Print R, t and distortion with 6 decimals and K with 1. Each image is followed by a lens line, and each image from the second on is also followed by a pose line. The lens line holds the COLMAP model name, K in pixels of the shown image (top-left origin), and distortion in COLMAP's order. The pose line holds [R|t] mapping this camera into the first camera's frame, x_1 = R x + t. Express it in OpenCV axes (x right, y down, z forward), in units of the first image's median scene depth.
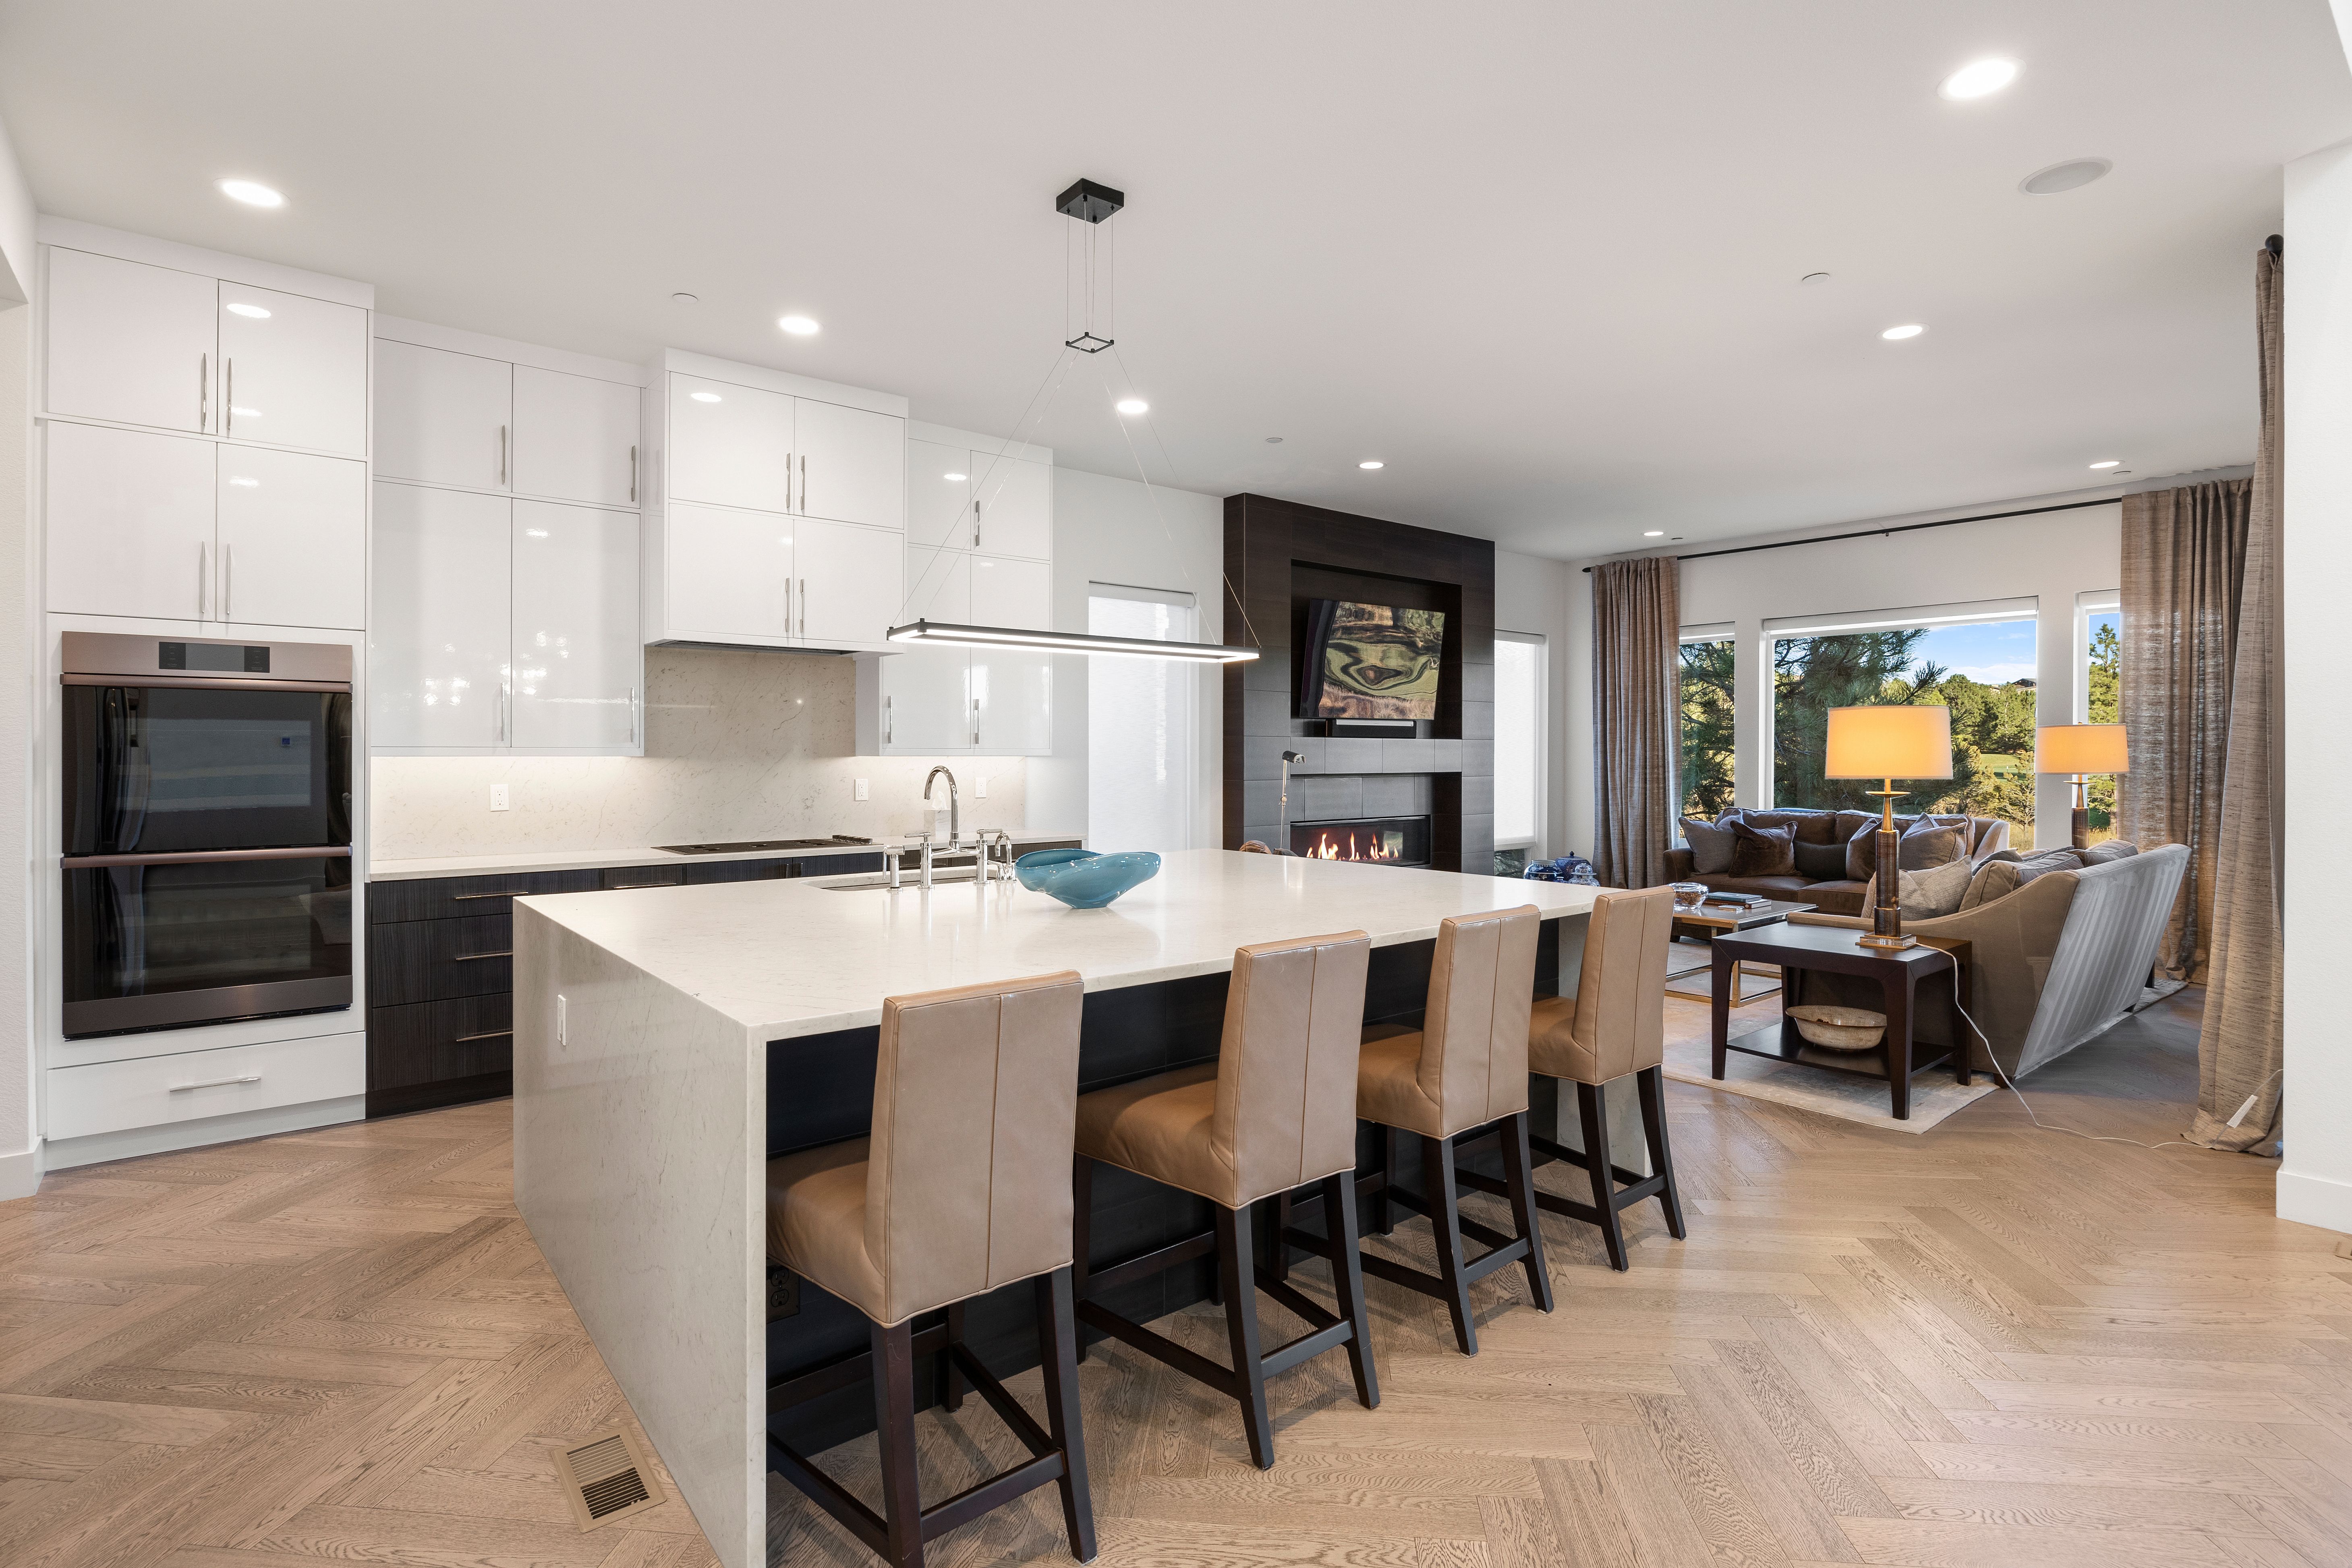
lens RADIAL K [[1123.5, 0, 1197.4], [0, 1123.5, 778.7], [0, 0, 1]] dist [-0.002663, -0.000820]
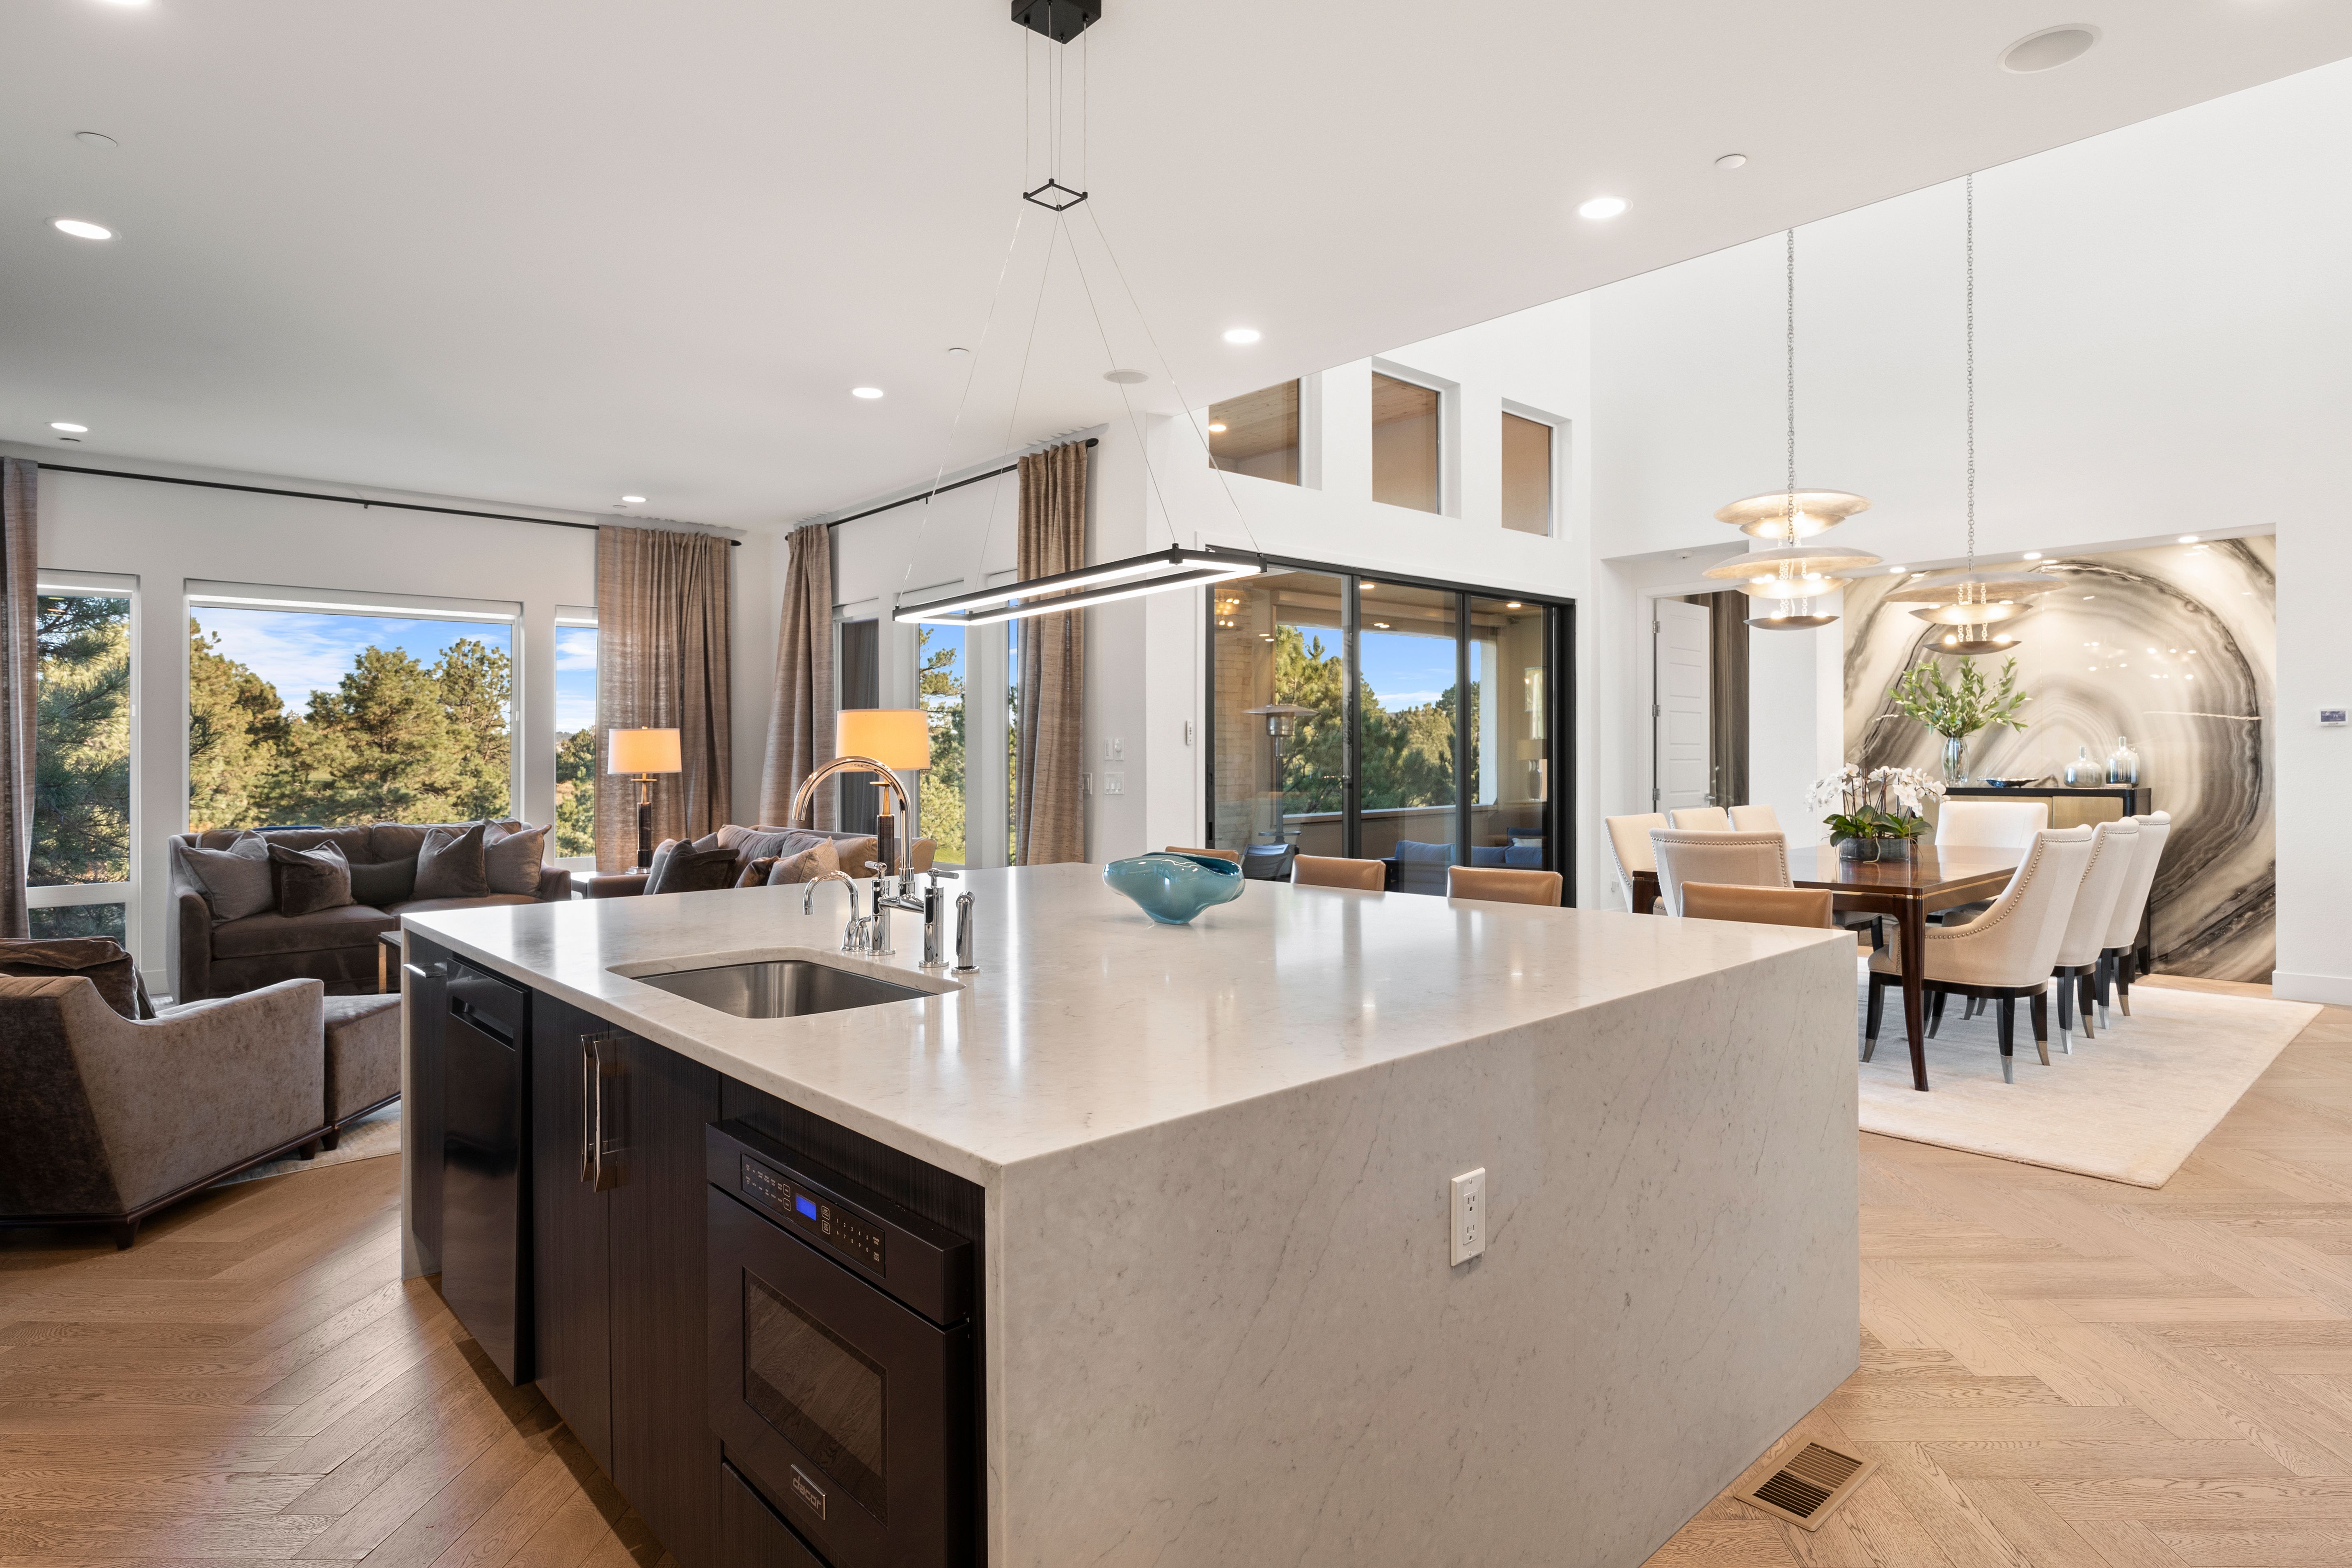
lens RADIAL K [[1262.8, 0, 1227.9], [0, 1262.8, 745.8], [0, 0, 1]] dist [-0.005894, -0.000429]
pose [[-0.047525, 0.009682, 0.998823, -0.596666], [0.031335, 0.999475, -0.008197, -0.003308], [-0.998378, 0.030909, -0.047803, 0.578666]]
